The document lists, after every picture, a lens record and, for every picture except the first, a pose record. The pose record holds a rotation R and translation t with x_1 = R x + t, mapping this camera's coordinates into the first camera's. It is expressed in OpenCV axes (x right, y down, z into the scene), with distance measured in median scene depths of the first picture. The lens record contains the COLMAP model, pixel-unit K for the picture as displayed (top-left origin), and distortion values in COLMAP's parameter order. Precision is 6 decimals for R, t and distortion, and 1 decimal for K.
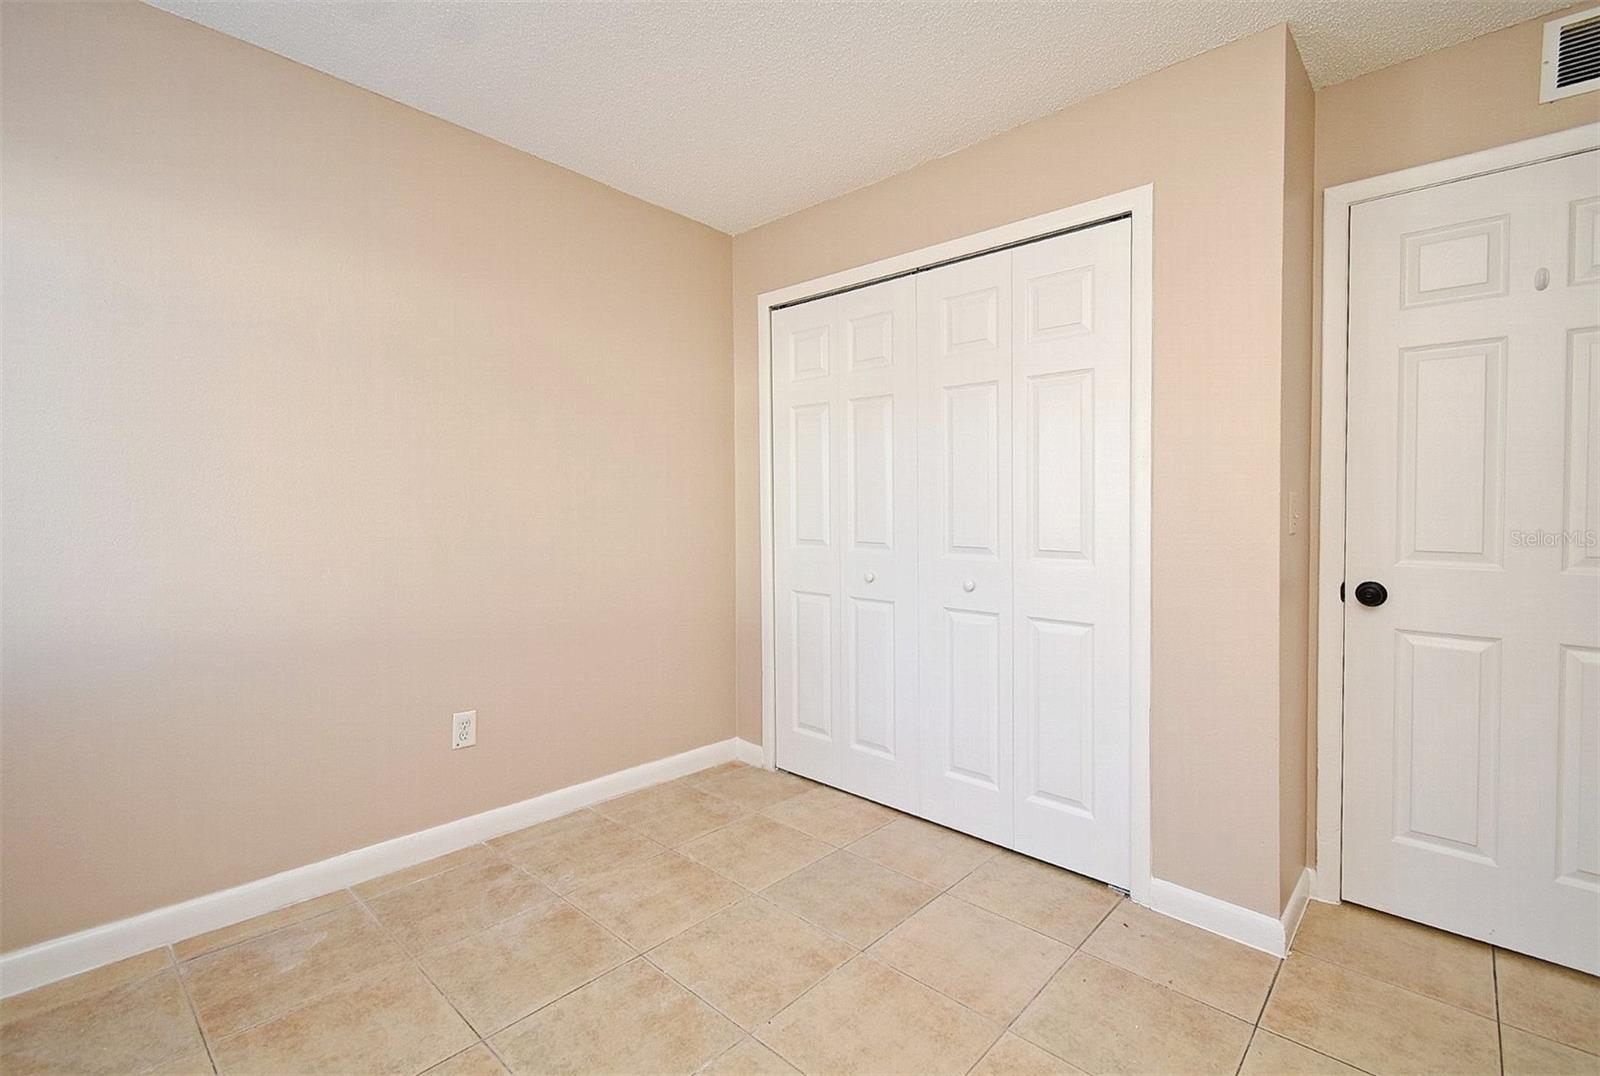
lens RADIAL K [[732.9, 0, 789.2], [0, 732.9, 535.5], [0, 0, 1]] dist [0.031572, -0.015015]
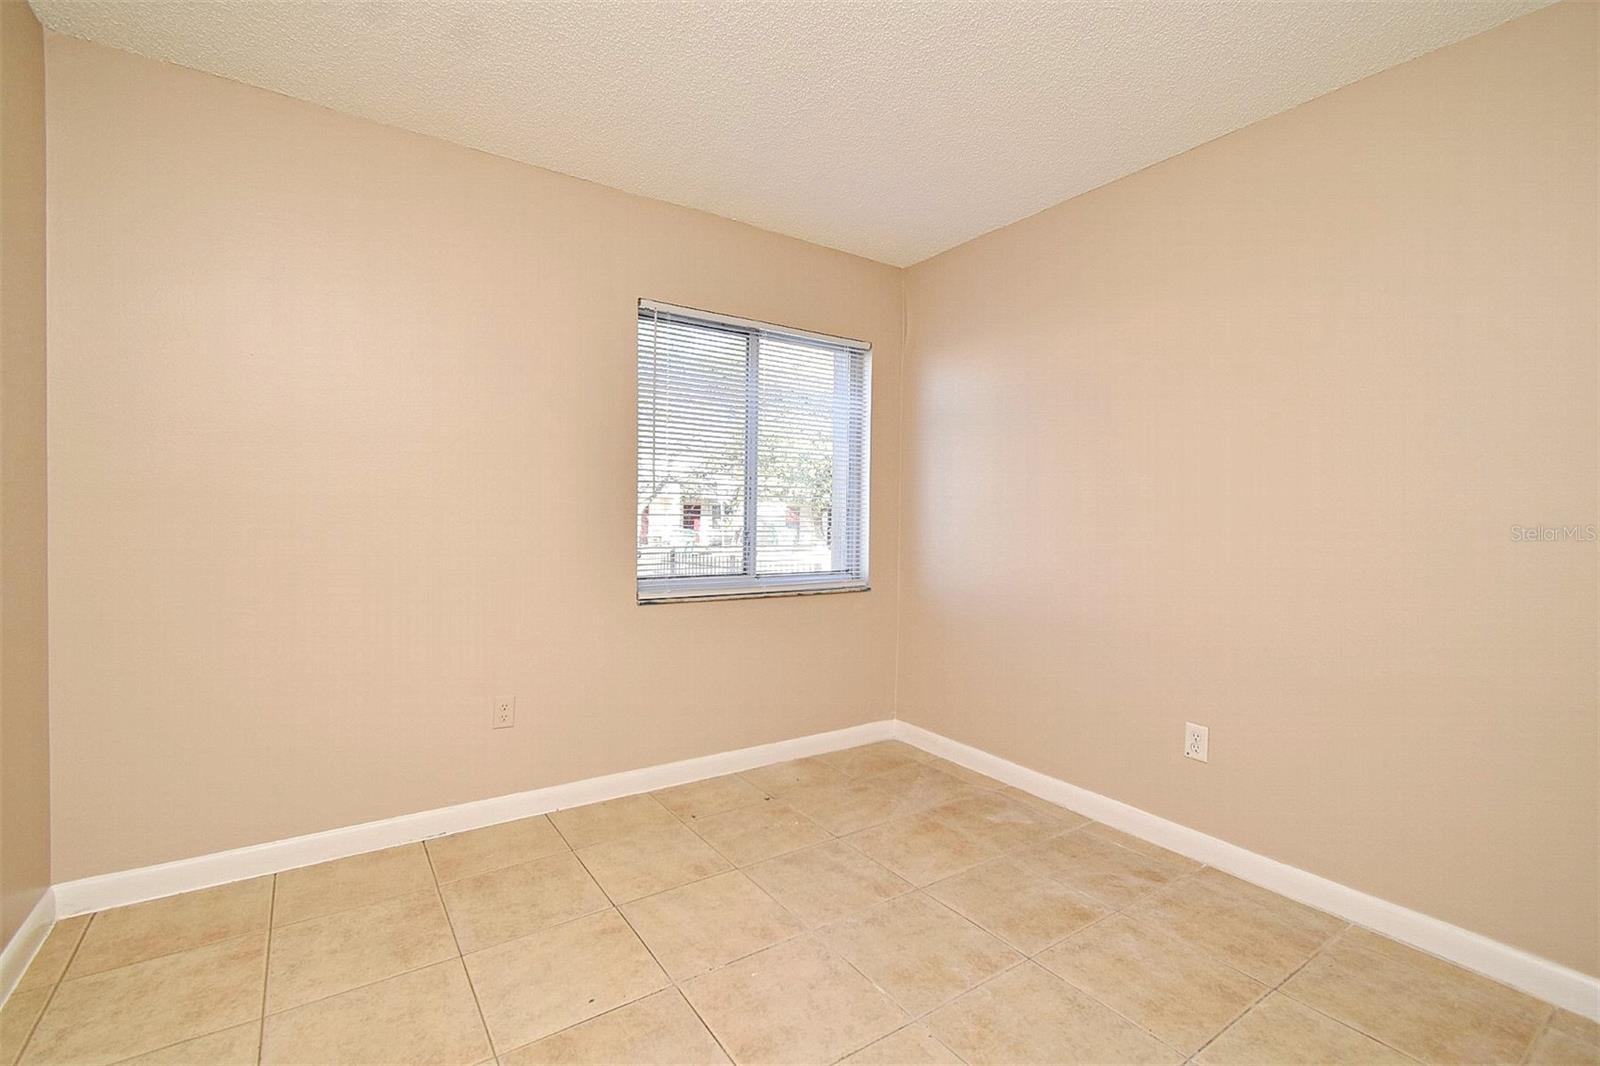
lens RADIAL K [[702.9, 0, 800.5], [0, 702.9, 524.9], [0, 0, 1]] dist [-0.000267, -0.001188]
pose [[-0.221209, -0.000410, -0.975226, 0.712946], [-0.050351, 0.998671, 0.011001, -0.020405], [0.973926, 0.051538, -0.220936, 0.770314]]
